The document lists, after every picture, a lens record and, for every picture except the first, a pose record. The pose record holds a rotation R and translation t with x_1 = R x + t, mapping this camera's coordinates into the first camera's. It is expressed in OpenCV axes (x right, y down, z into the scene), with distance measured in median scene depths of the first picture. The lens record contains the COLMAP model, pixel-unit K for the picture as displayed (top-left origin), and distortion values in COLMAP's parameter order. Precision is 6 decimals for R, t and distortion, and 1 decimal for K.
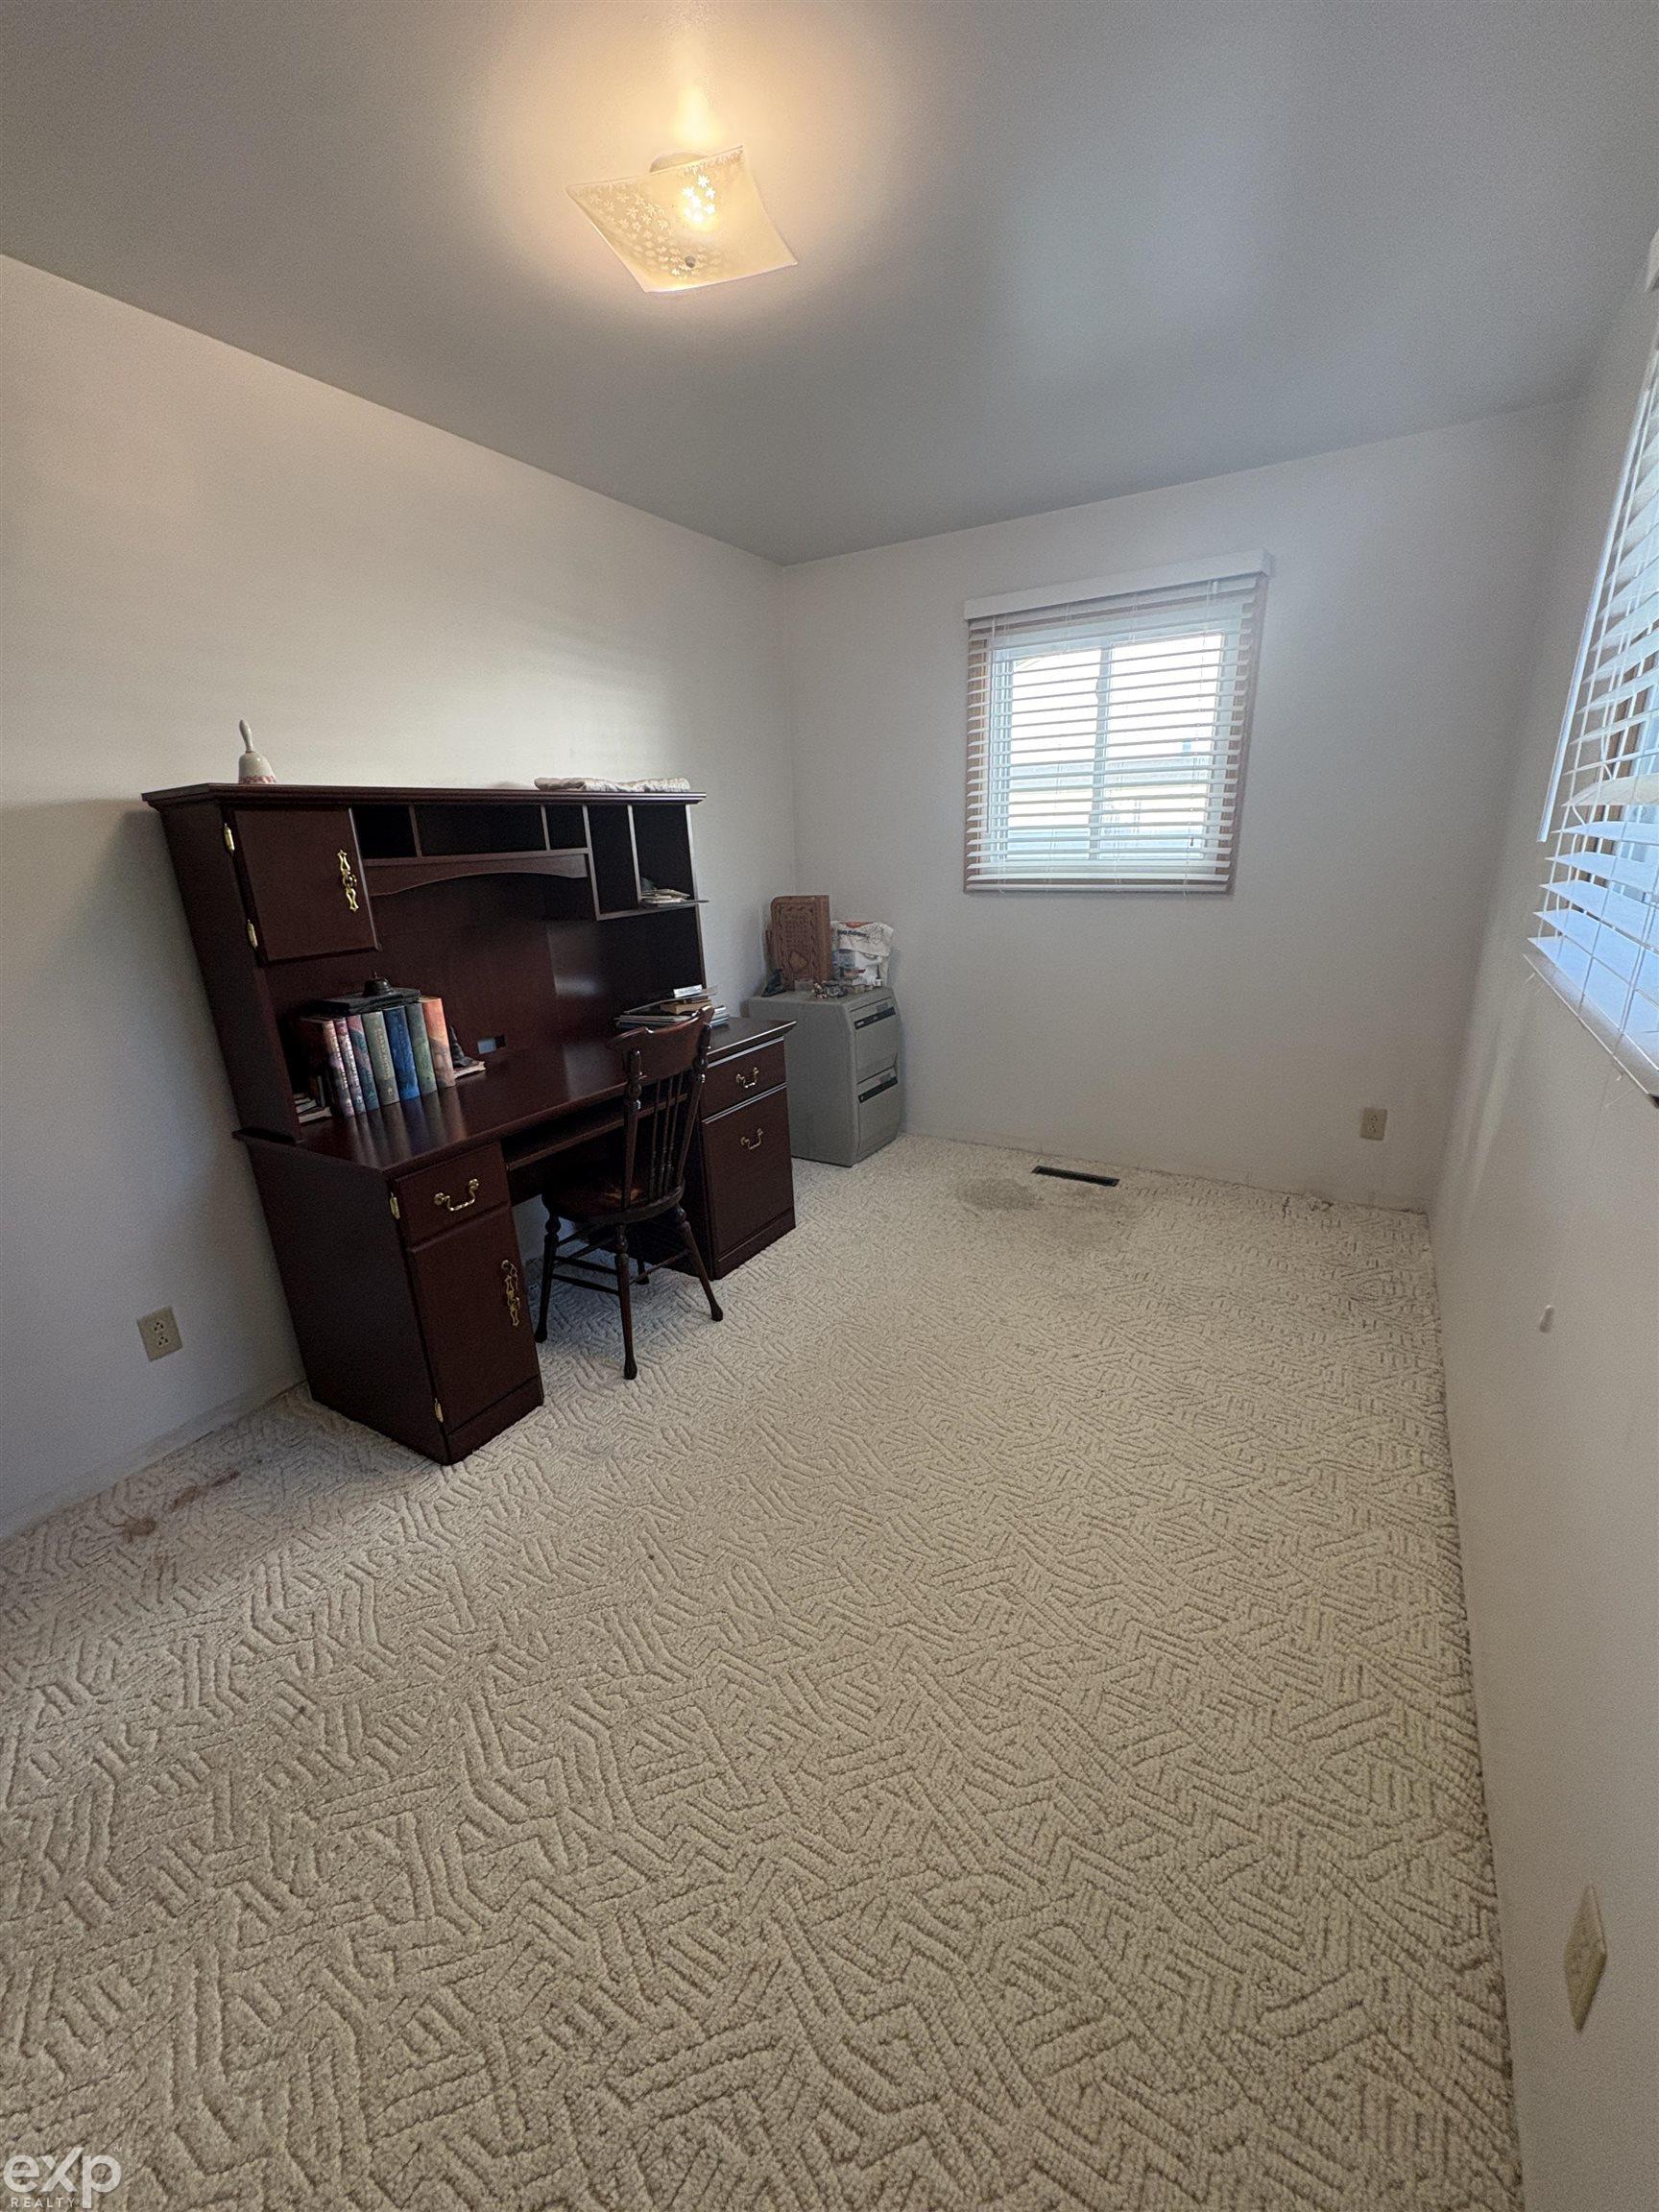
lens RADIAL K [[879.0, 0, 829.5], [0, 879.0, 1115.0], [0, 0, 1]] dist [-0.001916, -0.000062]
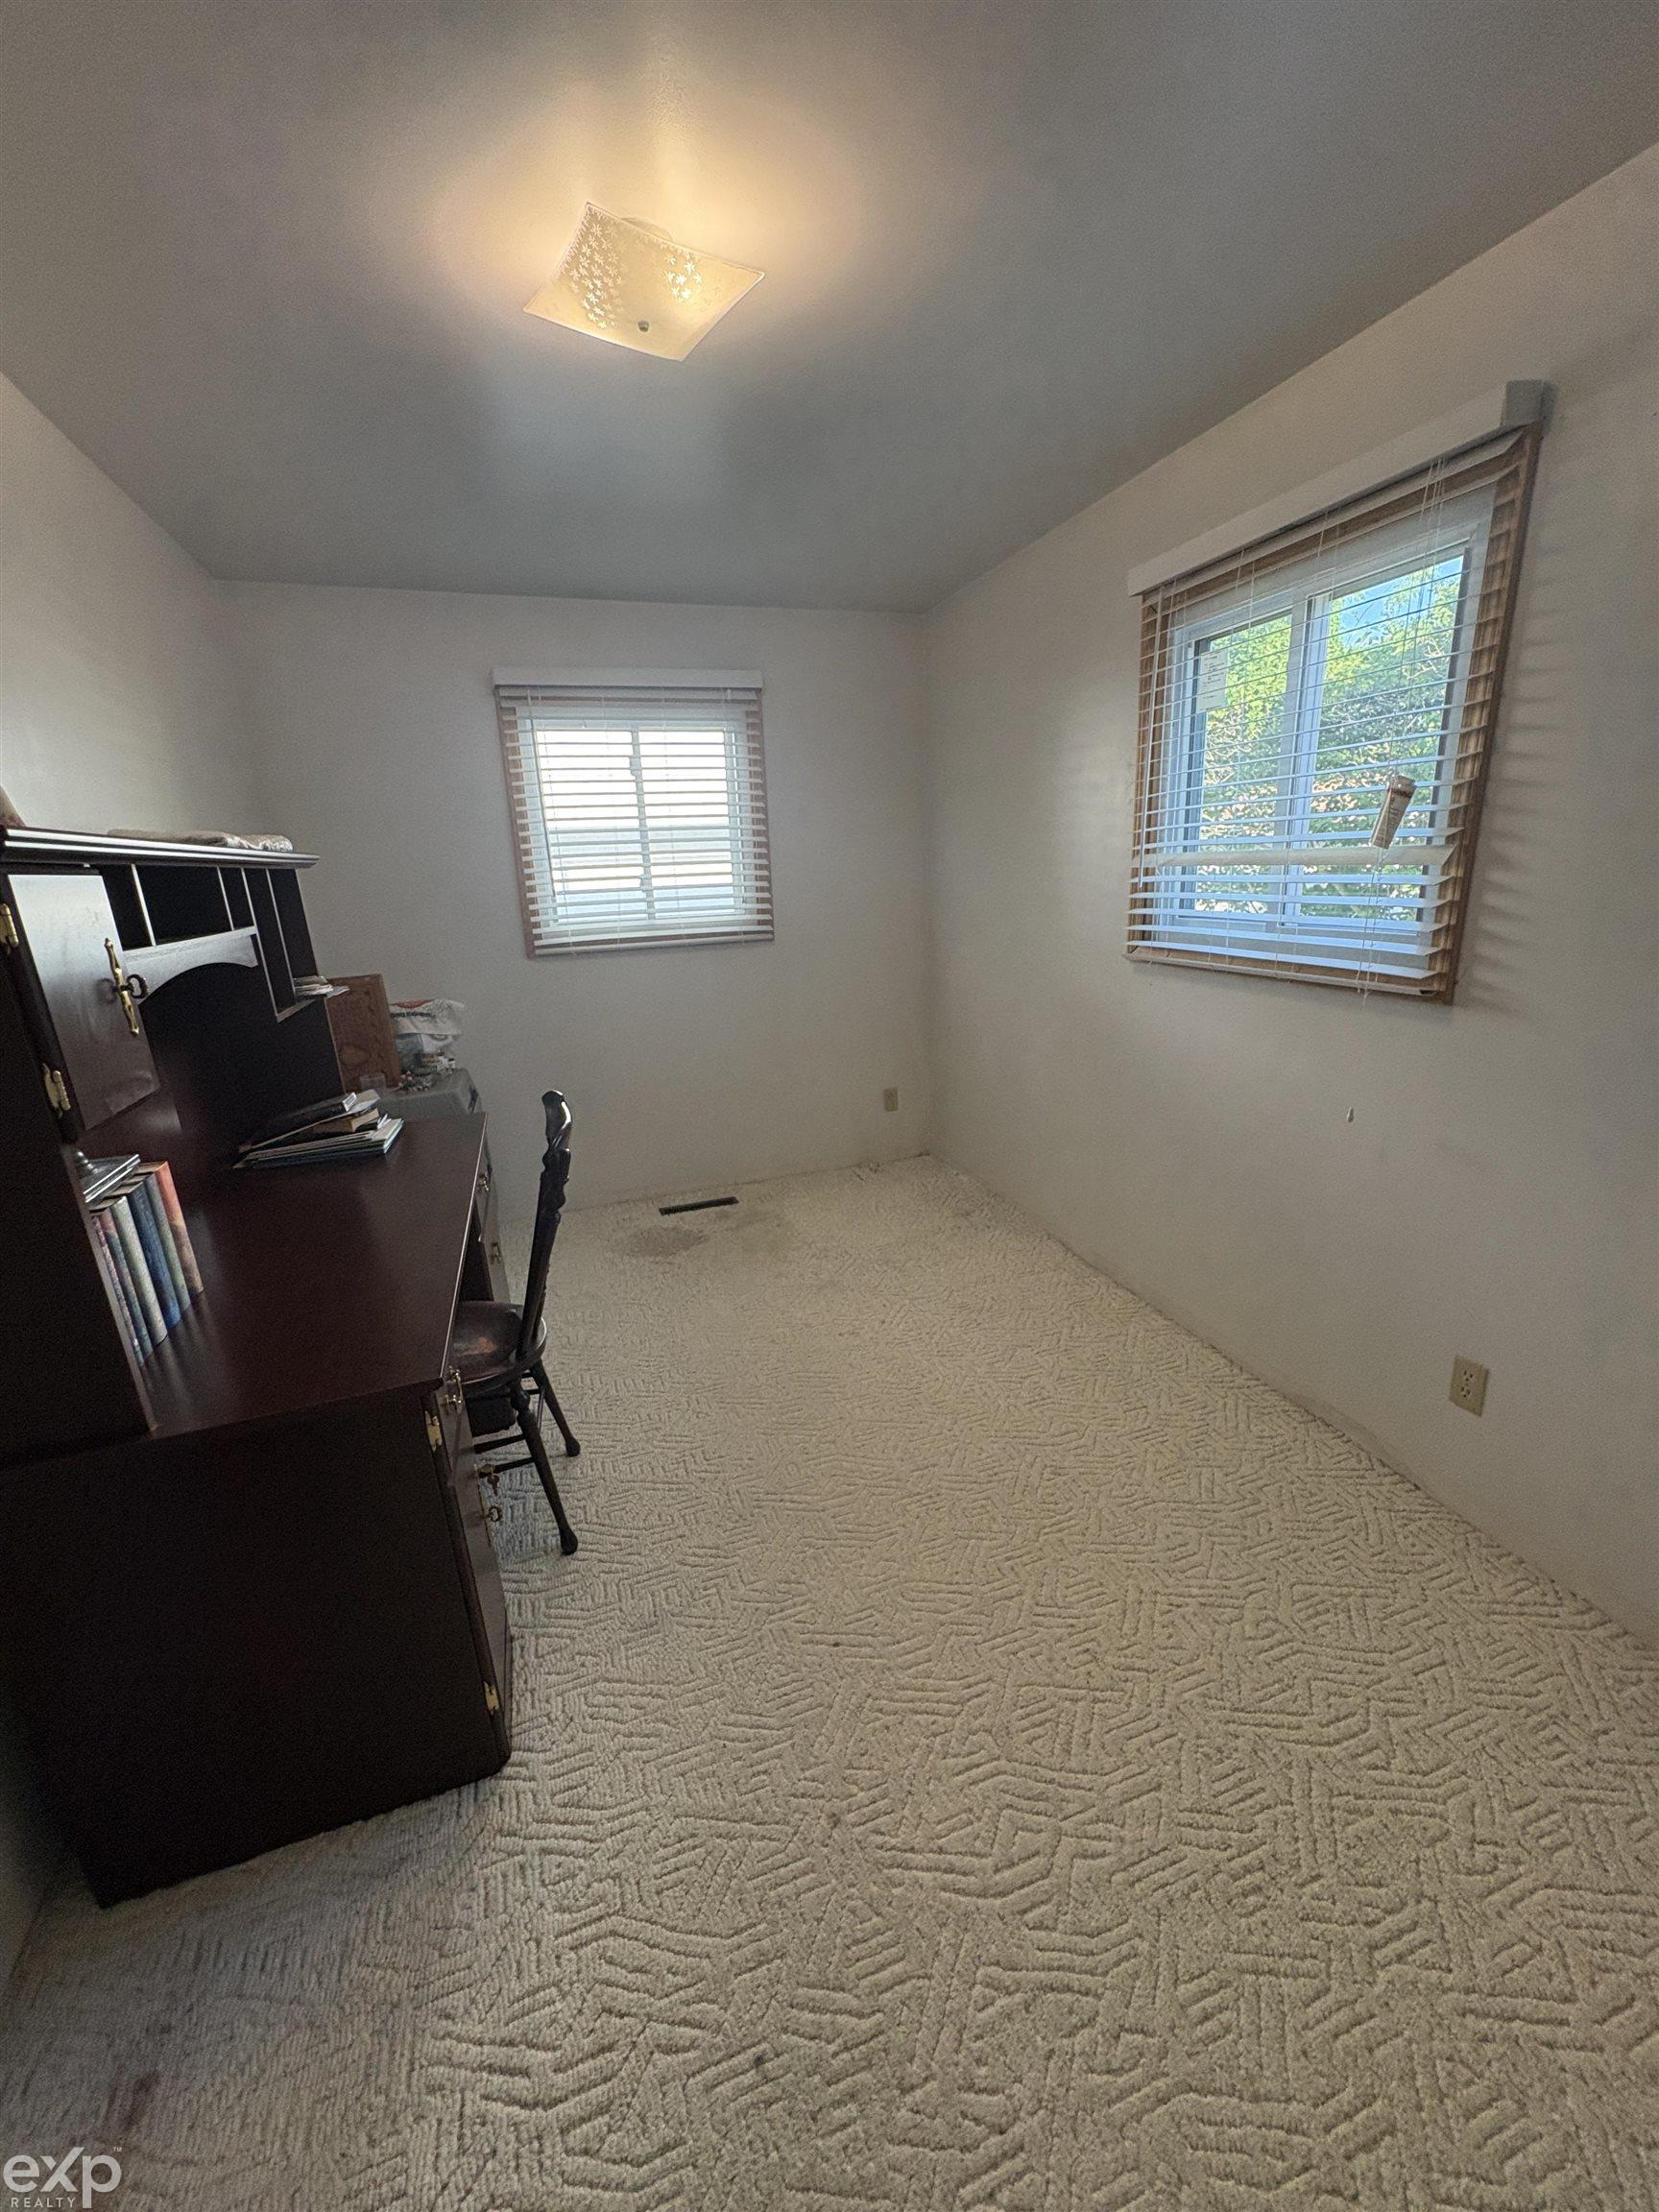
lens RADIAL K [[879.0, 0, 833.0], [0, 879.0, 1113.4], [0, 0, 1]] dist [-0.001916, -0.000062]
pose [[0.642982, -0.205266, 0.737862, -0.947107], [0.258178, 0.965117, 0.043506, -0.109027], [-0.721054, 0.162526, 0.673548, 0.329697]]
